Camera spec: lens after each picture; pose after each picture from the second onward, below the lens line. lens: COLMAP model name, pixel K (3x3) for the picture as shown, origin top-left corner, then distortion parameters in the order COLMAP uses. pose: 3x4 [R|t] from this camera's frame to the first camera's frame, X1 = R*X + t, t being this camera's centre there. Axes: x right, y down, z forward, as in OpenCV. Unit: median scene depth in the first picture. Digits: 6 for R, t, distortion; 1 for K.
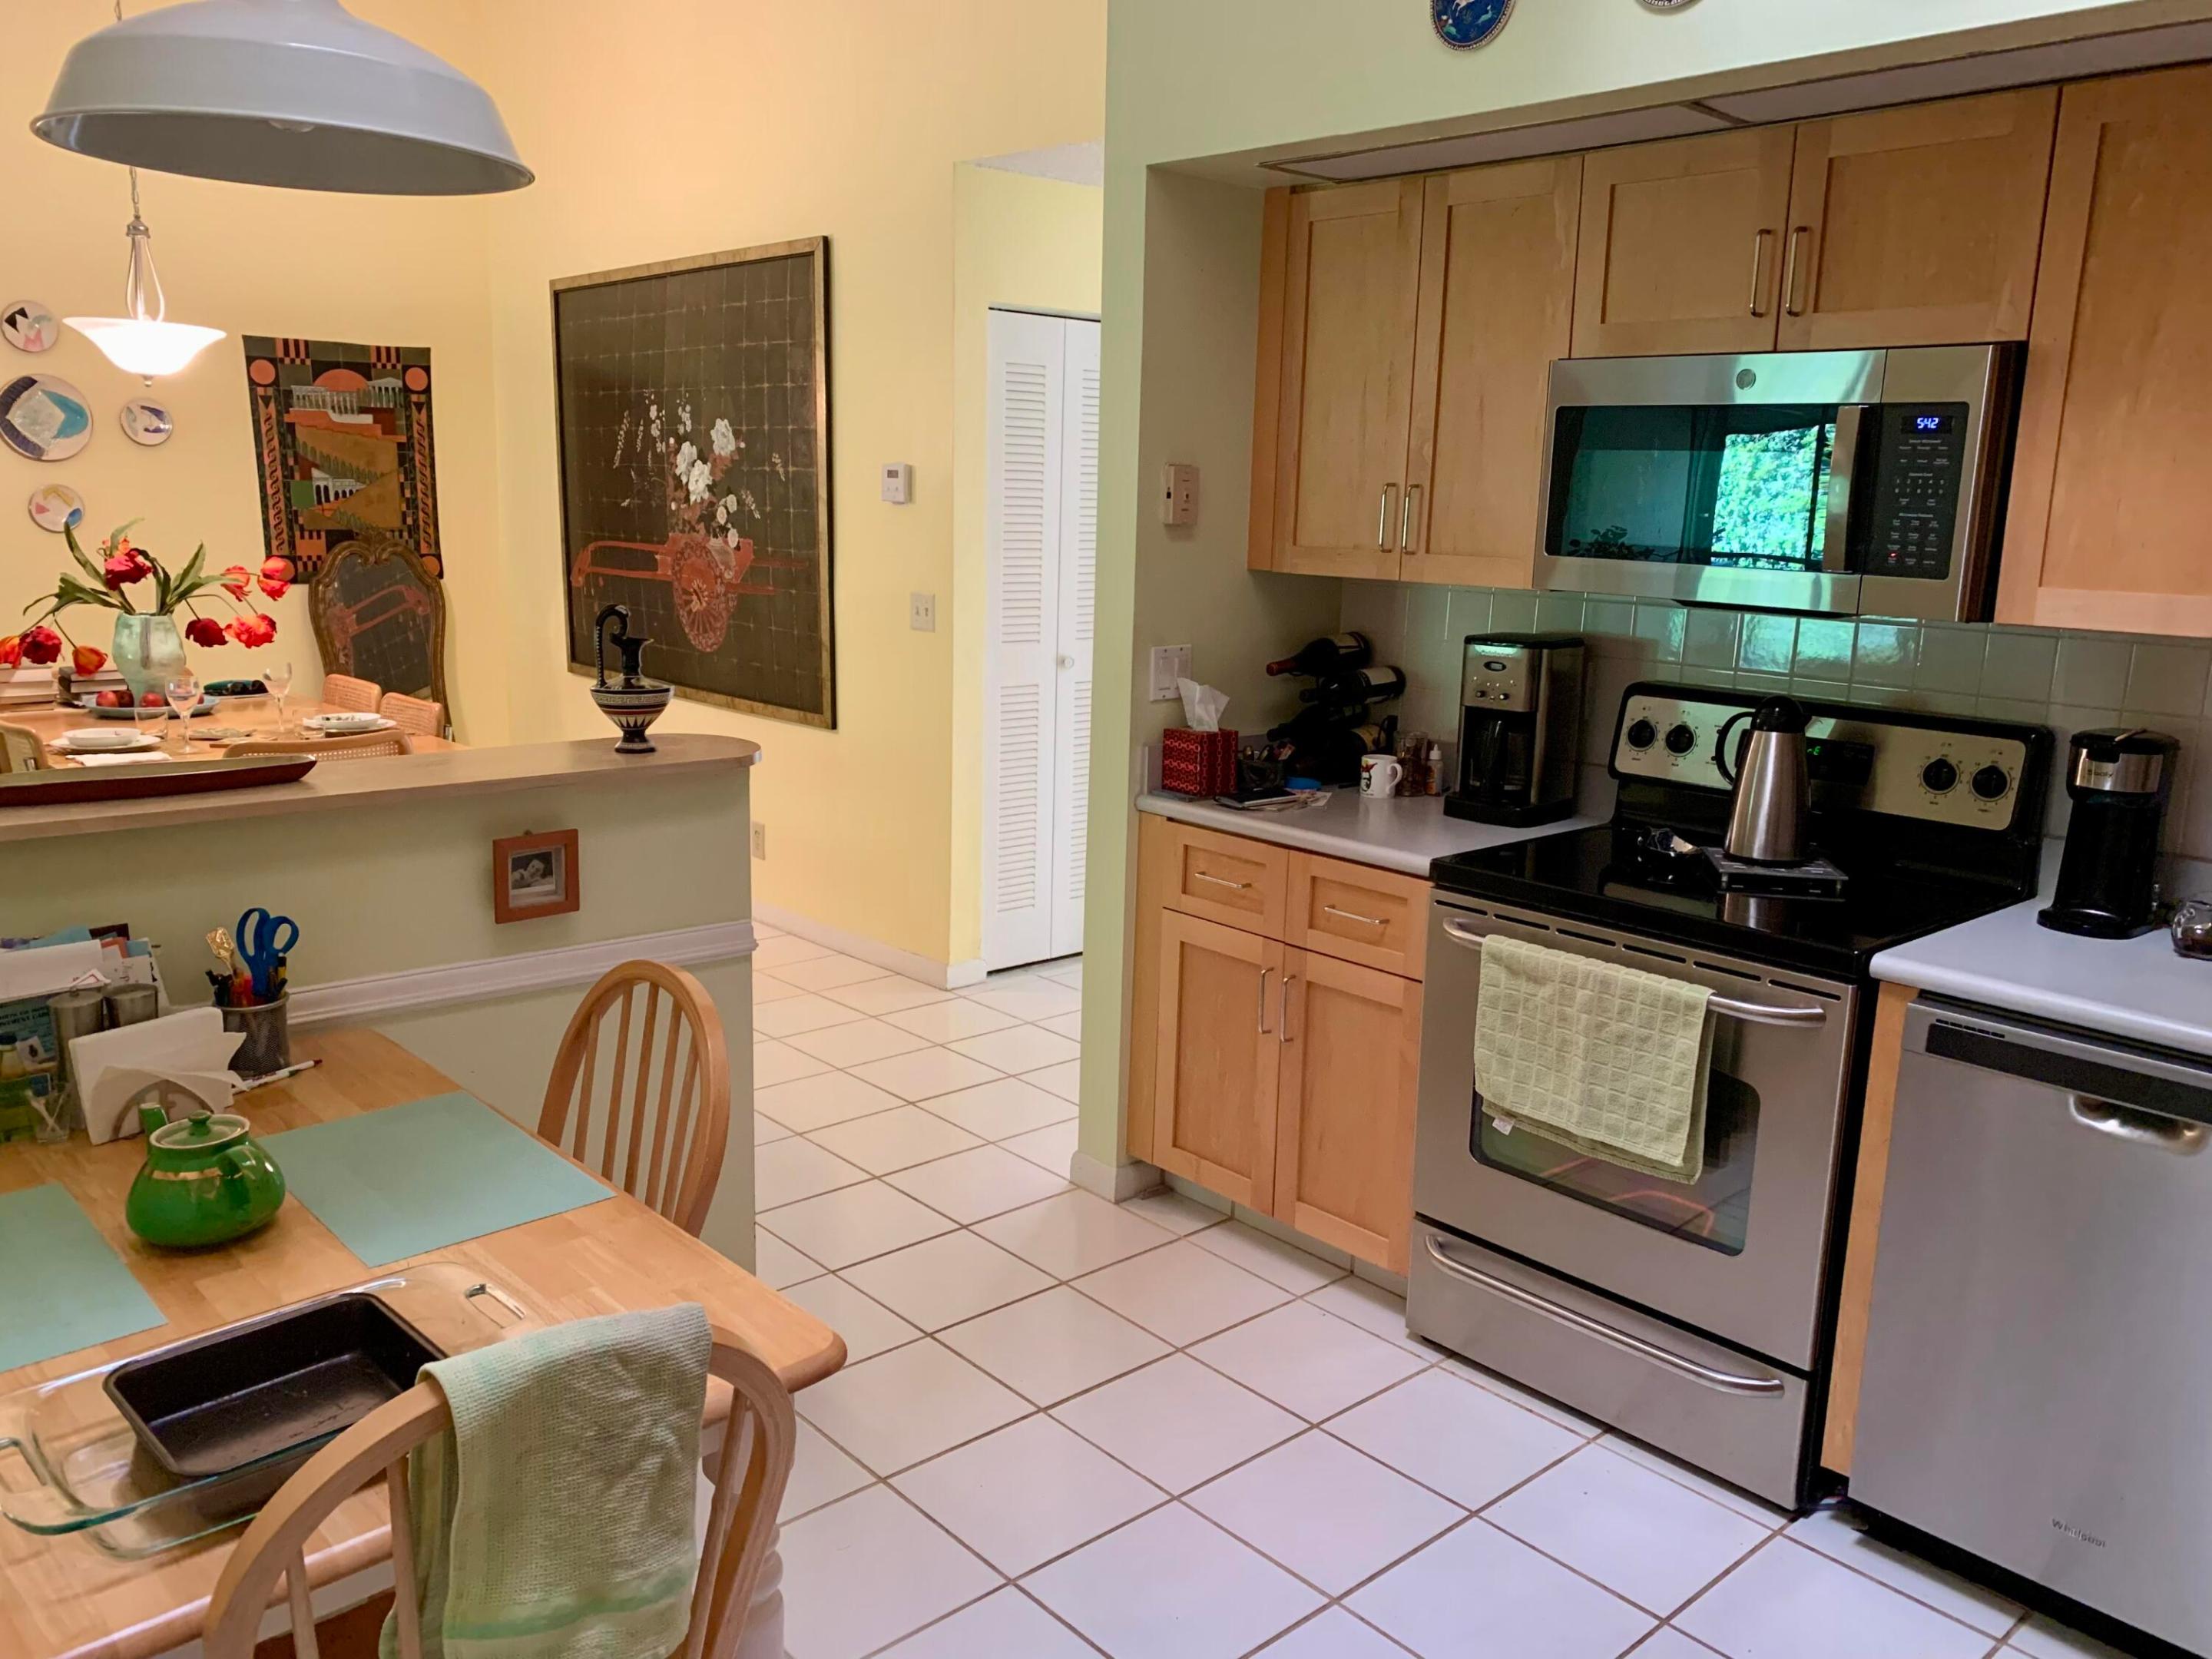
lens RADIAL K [[1680.3, 0, 1106.2], [0, 1680.3, 885.1], [0, 0, 1]] dist [0.009106, -0.002504]
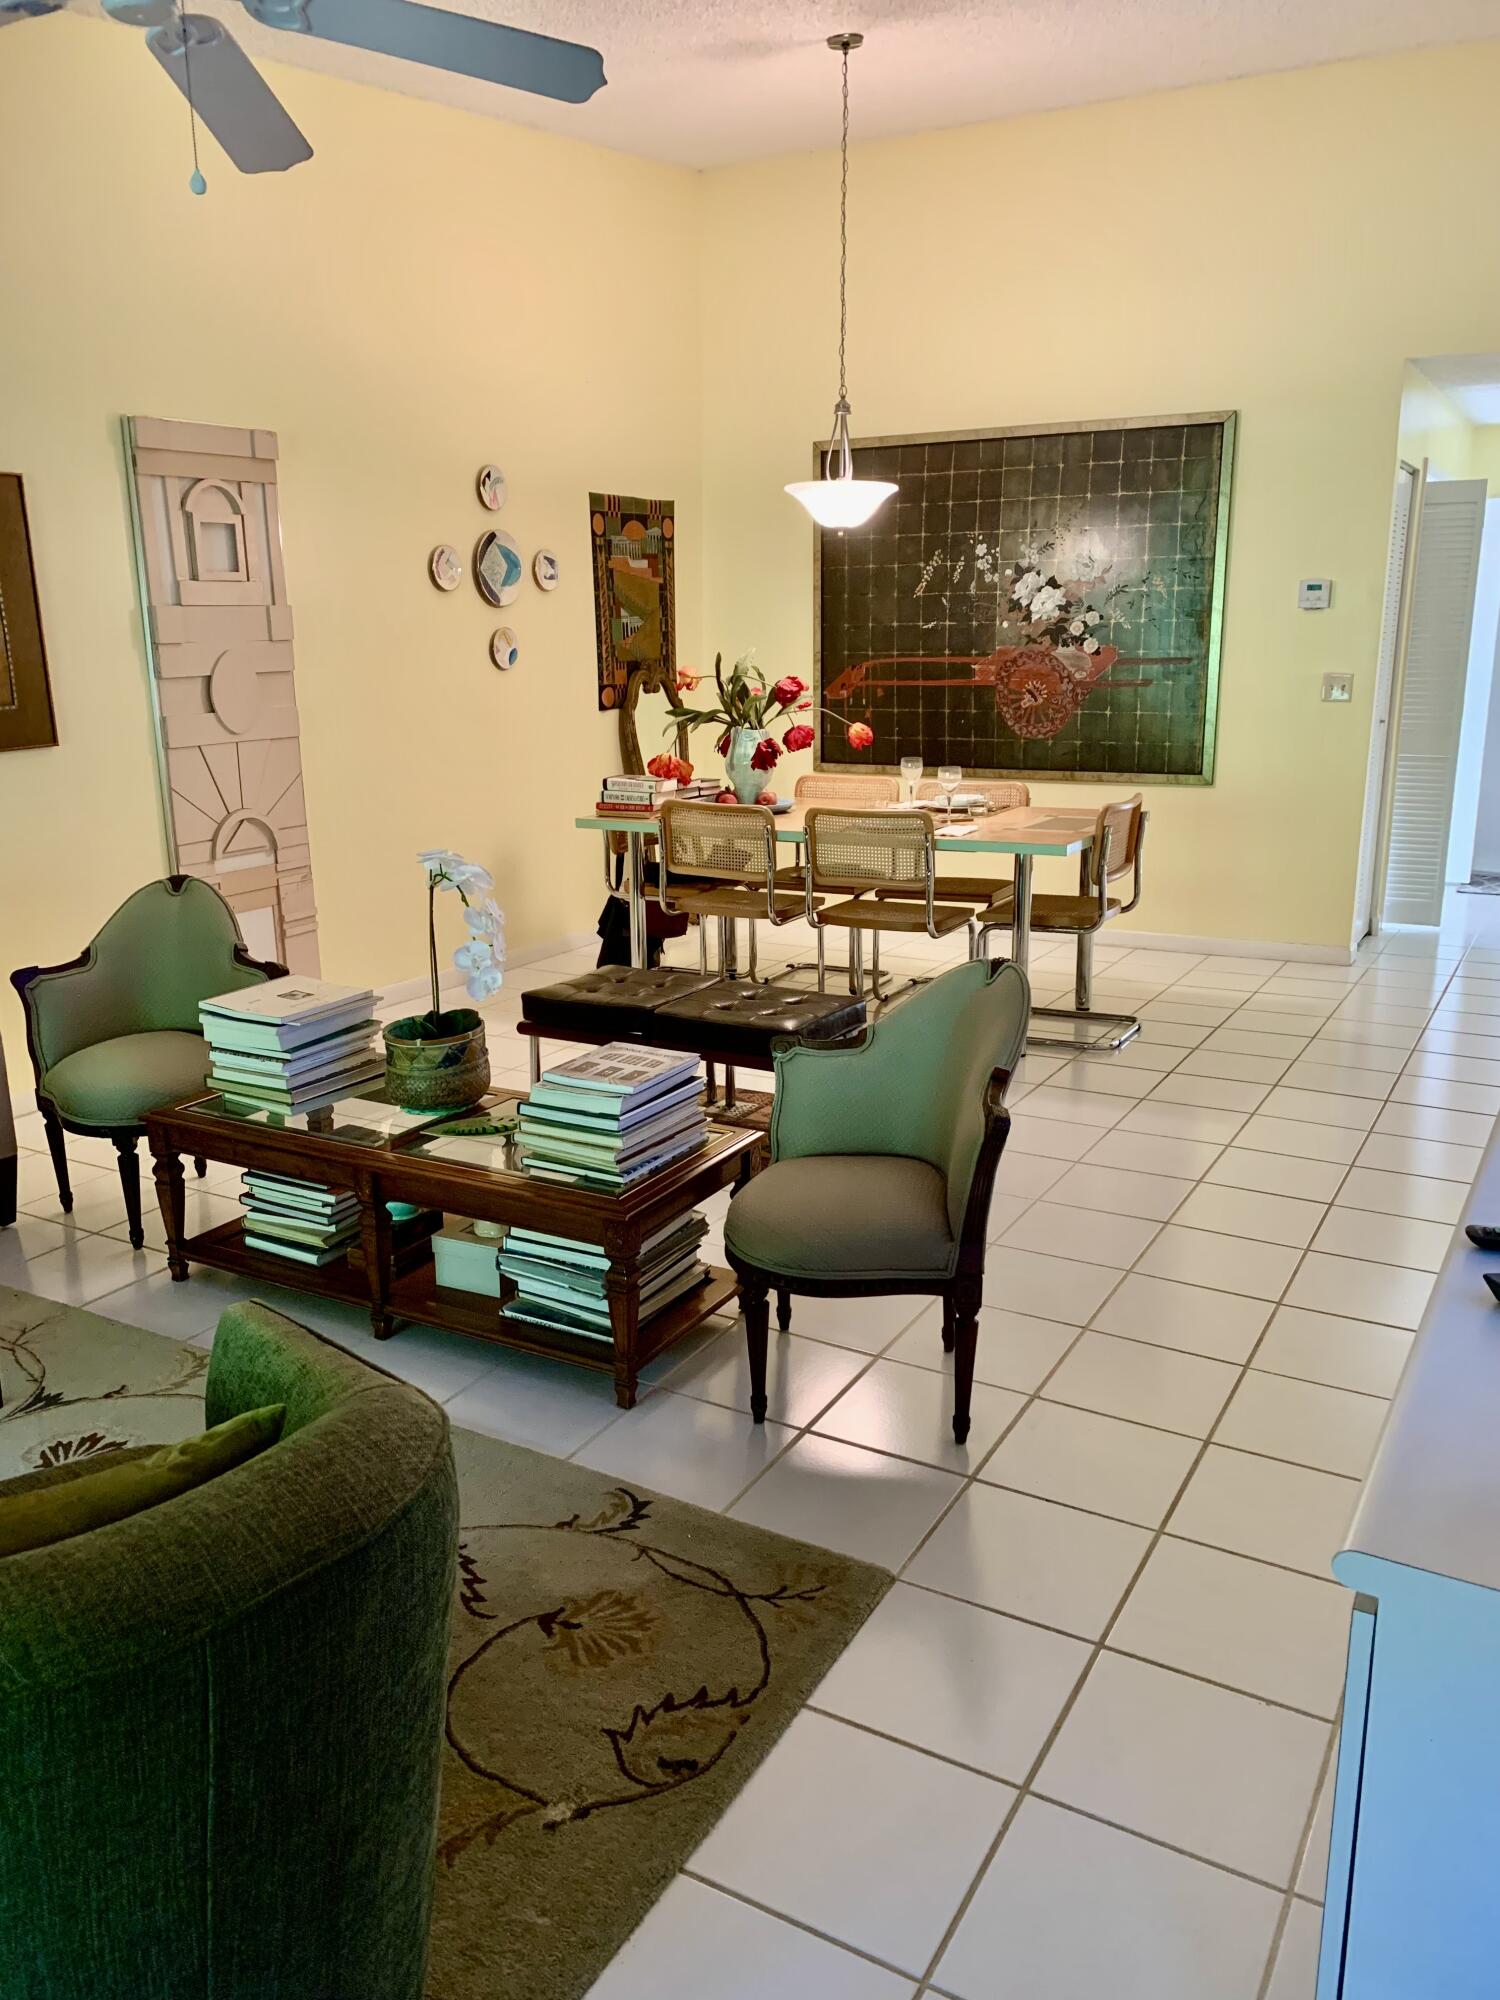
lens RADIAL K [[1511.9, 0, 778.8], [0, 1511.9, 1002.6], [0, 0, 1]] dist [0.105146, -0.244592]
pose [[0.942724, -0.116973, 0.312391, -0.806430], [0.111721, 0.993133, 0.034725, -0.001800], [-0.314308, 0.002165, 0.949319, -0.032147]]
